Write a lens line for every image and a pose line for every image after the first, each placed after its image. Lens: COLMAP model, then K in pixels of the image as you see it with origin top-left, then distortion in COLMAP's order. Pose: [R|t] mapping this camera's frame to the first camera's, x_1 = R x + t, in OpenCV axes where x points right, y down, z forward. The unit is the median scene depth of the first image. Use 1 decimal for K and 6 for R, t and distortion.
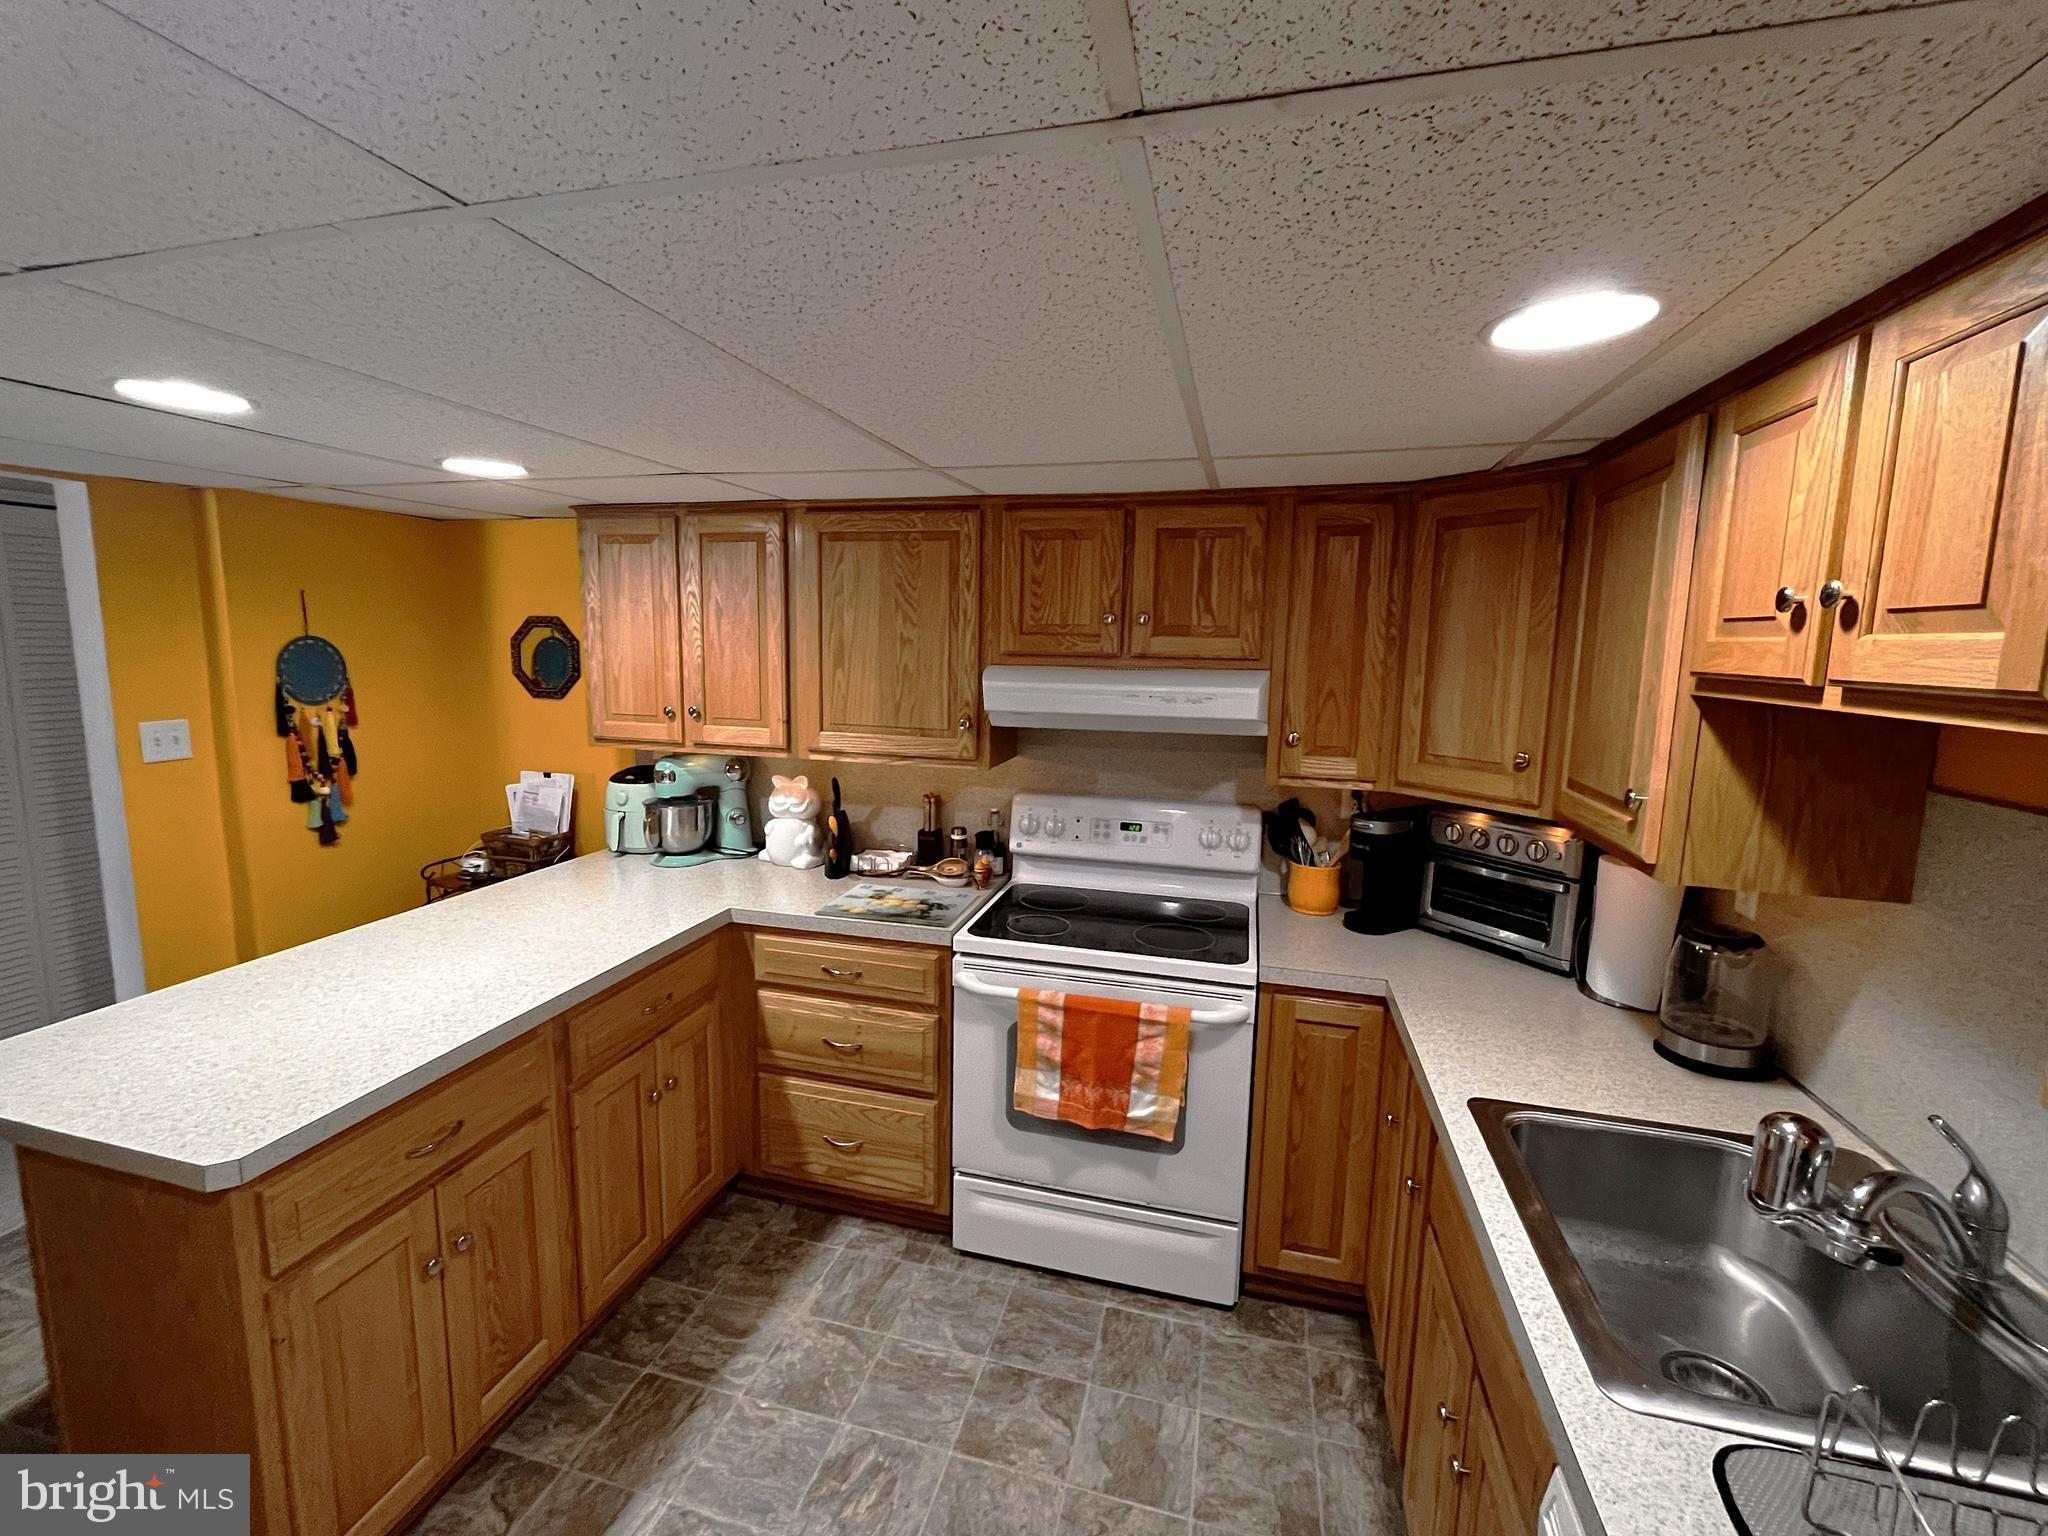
lens RADIAL K [[876.1, 0, 1020.4], [0, 876.1, 764.4], [0, 0, 1]] dist [-0.002836, 0.000273]
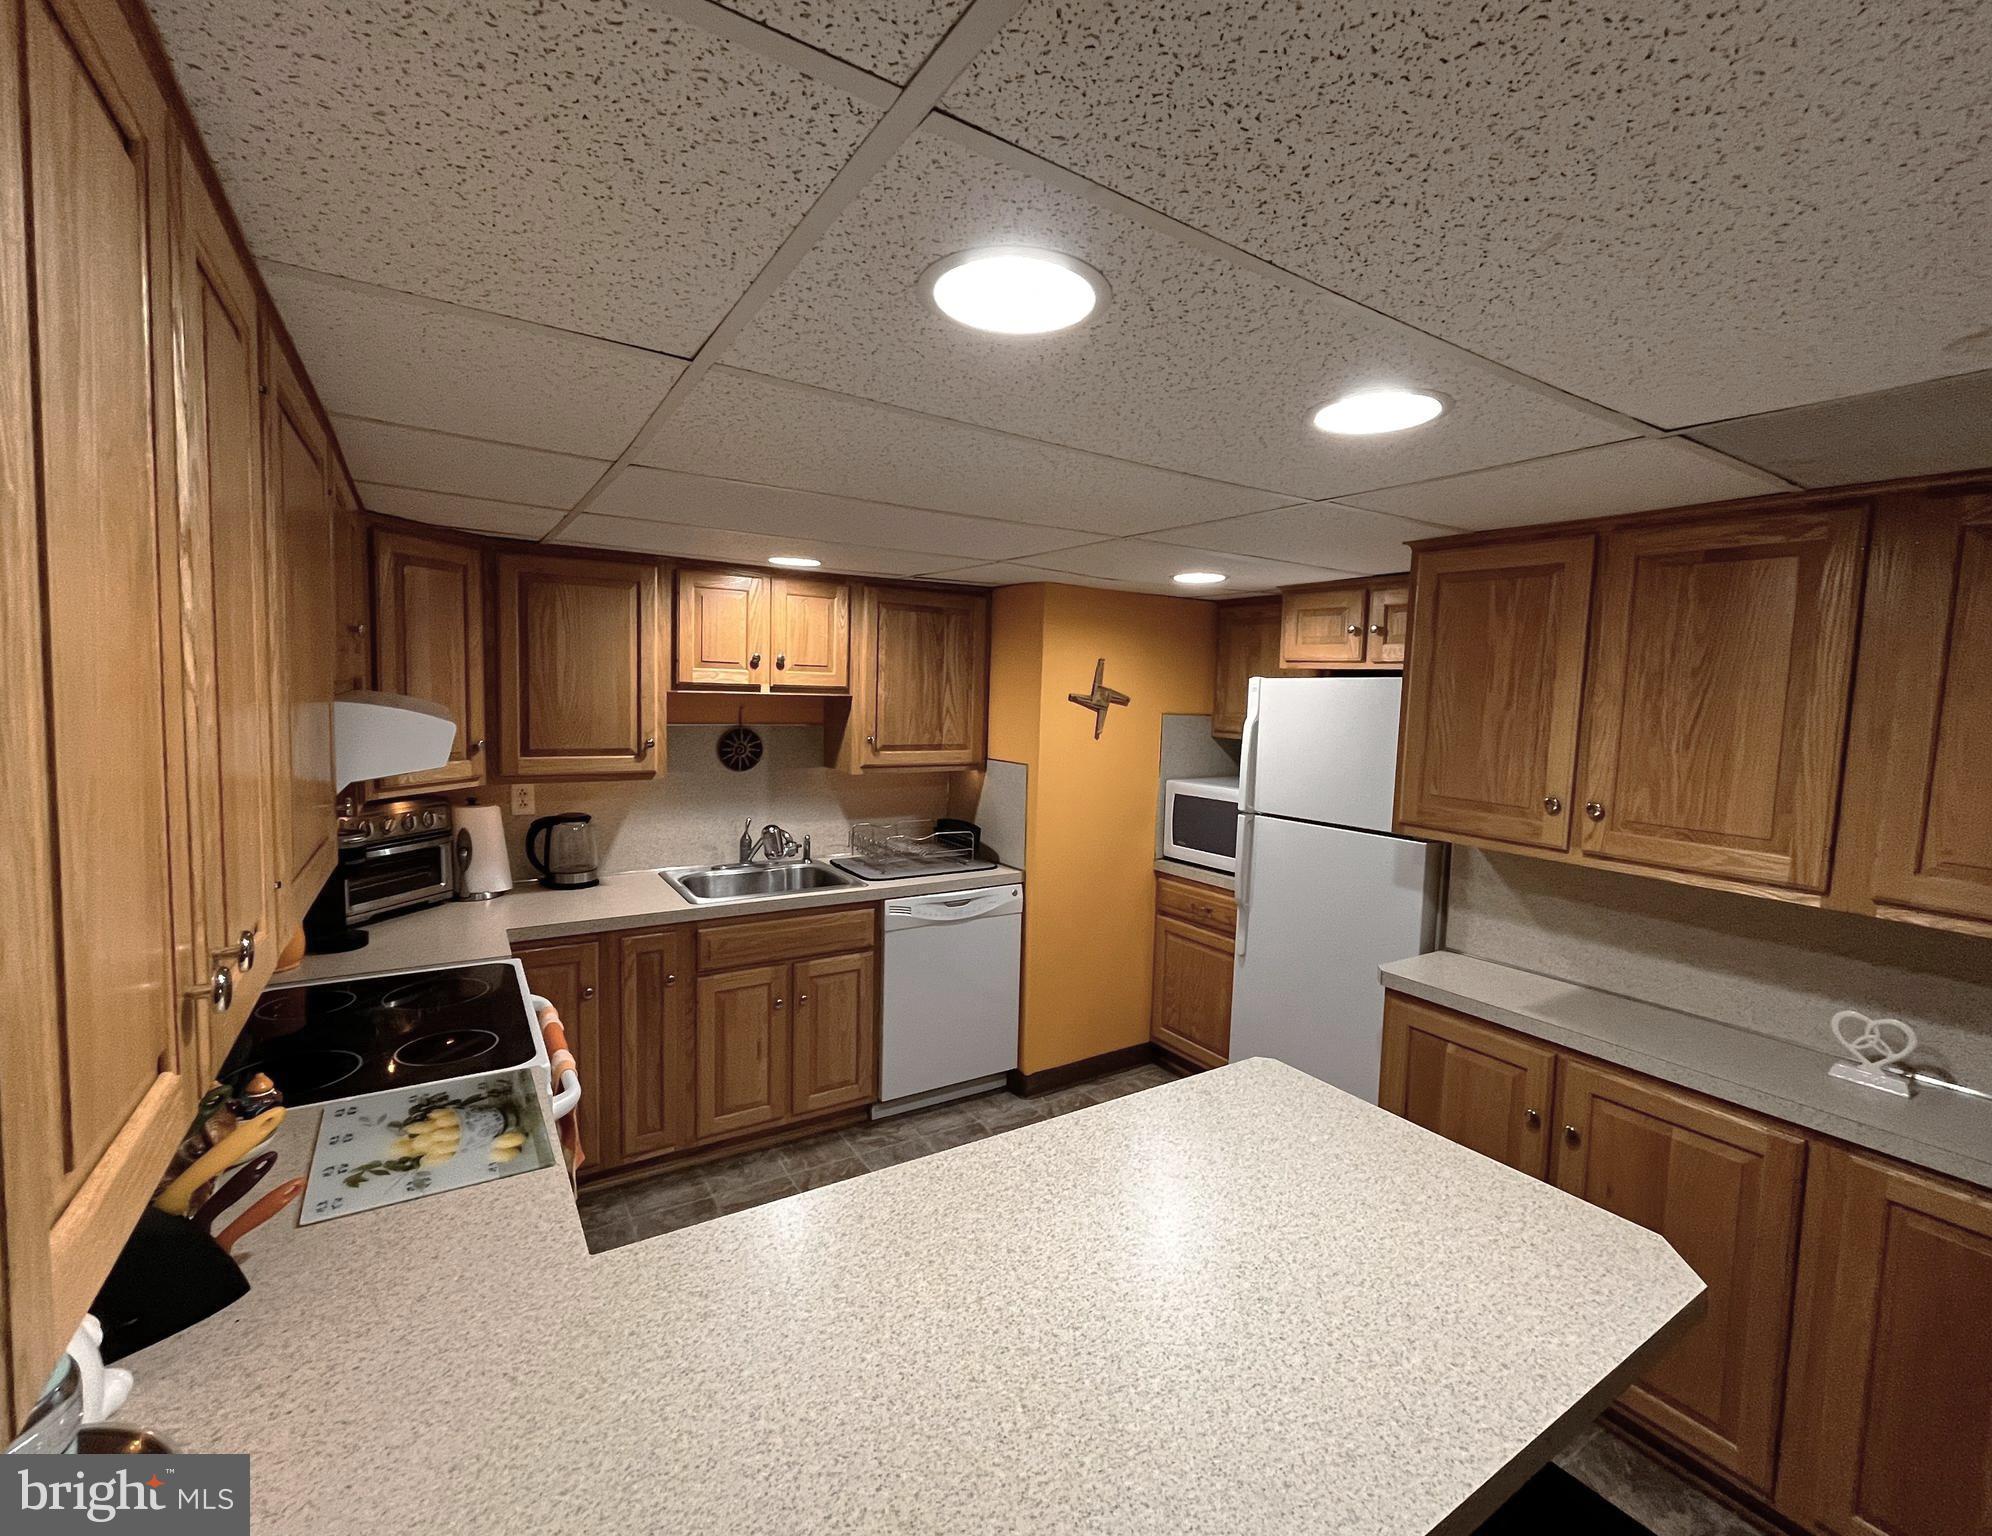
lens RADIAL K [[876.7, 0, 1020.2], [0, 876.7, 755.9], [0, 0, 1]] dist [0.000827, -0.000431]
pose [[-0.746143, -0.092914, 0.659271, -0.776582], [0.048446, 0.980012, 0.192947, -0.169829], [-0.664021, 0.175906, -0.726728, 1.136623]]
